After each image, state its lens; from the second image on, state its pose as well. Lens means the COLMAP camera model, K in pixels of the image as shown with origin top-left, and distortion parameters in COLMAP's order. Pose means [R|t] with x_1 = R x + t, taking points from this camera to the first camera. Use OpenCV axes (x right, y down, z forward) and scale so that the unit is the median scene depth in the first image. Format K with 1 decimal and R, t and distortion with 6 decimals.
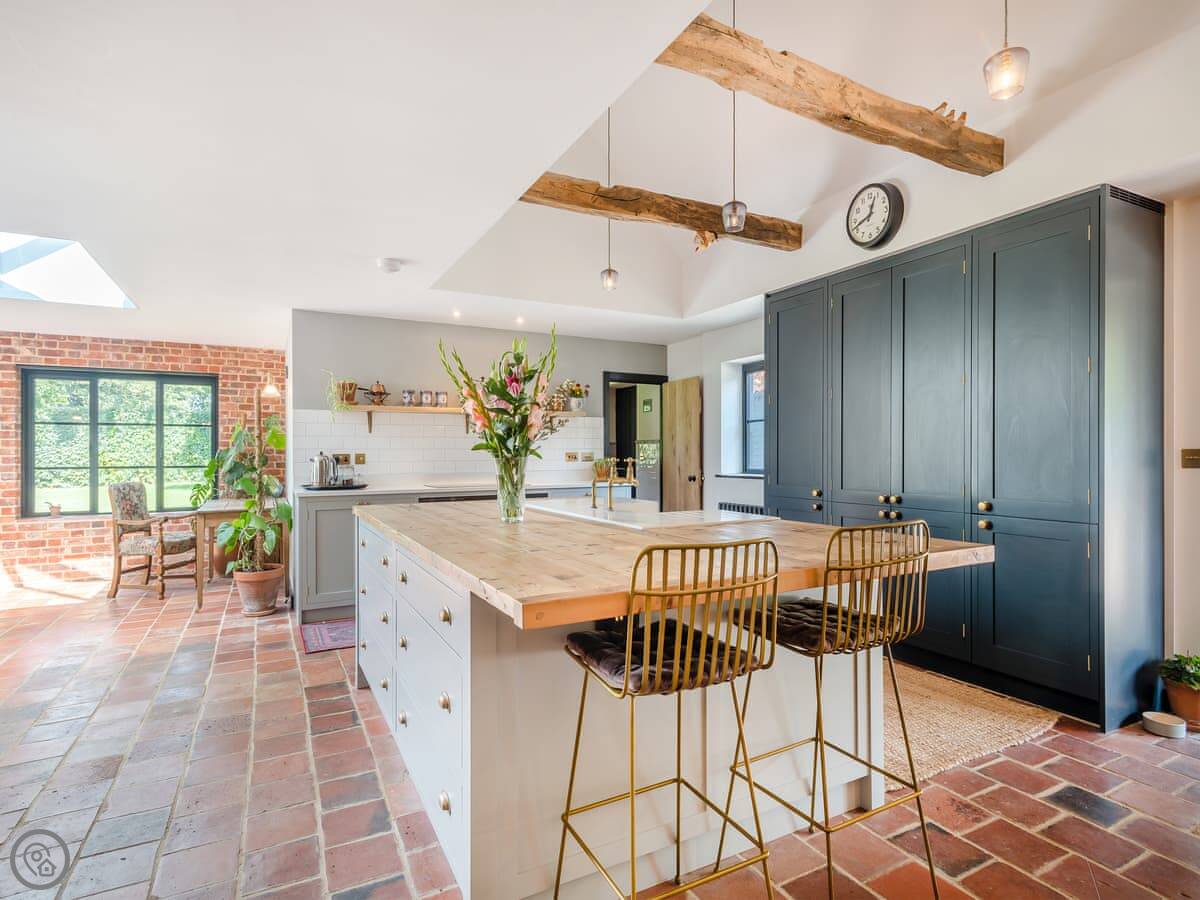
lens RADIAL K [[624.9, 0, 589.1], [0, 624.9, 452.1], [0, 0, 1]] dist [0.016002, -0.005294]
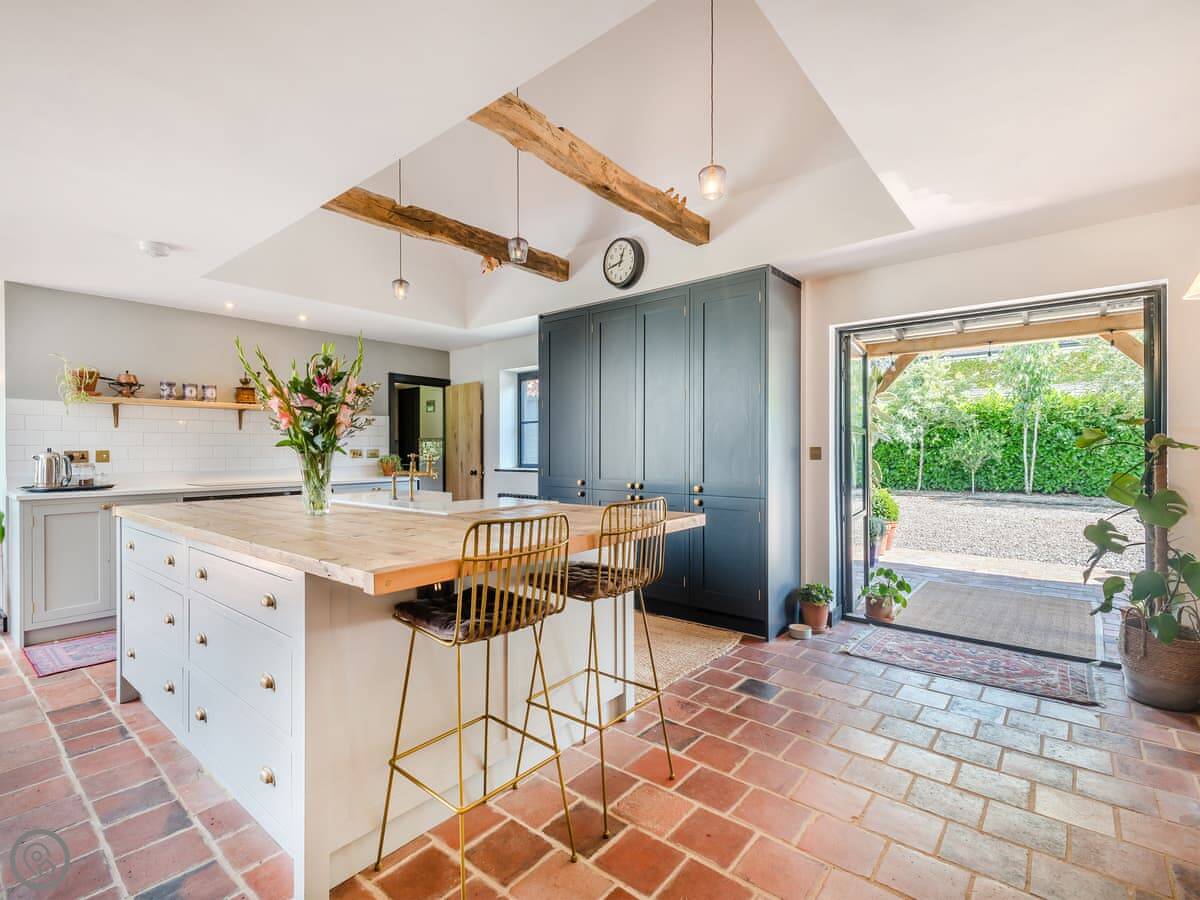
lens RADIAL K [[574.6, 0, 598.2], [0, 574.6, 450.2], [0, 0, 1]] dist [0.010289, -0.000450]
pose [[0.923080, -0.000261, 0.384607, -0.050131], [-0.000223, 0.999999, 0.001215, 0.001509], [-0.384607, -0.001208, 0.923080, -0.067654]]
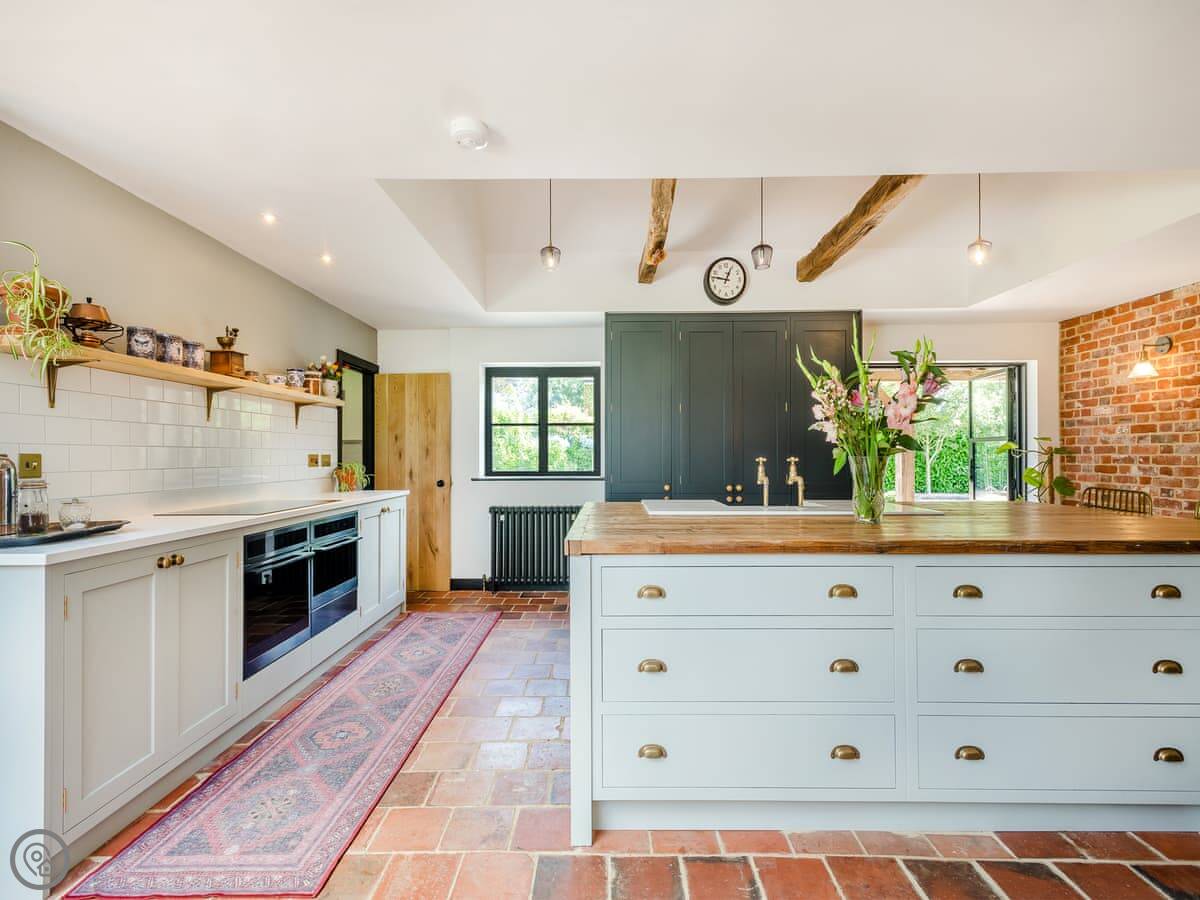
lens RADIAL K [[574.6, 0, 606.9], [0, 574.6, 445.5], [0, 0, 1]] dist [0.010289, -0.000450]
pose [[0.466450, 0.018047, 0.884364, -0.927528], [-0.000221, 0.999794, -0.020286, 0.008568], [-0.884548, 0.009267, 0.466358, 0.789503]]
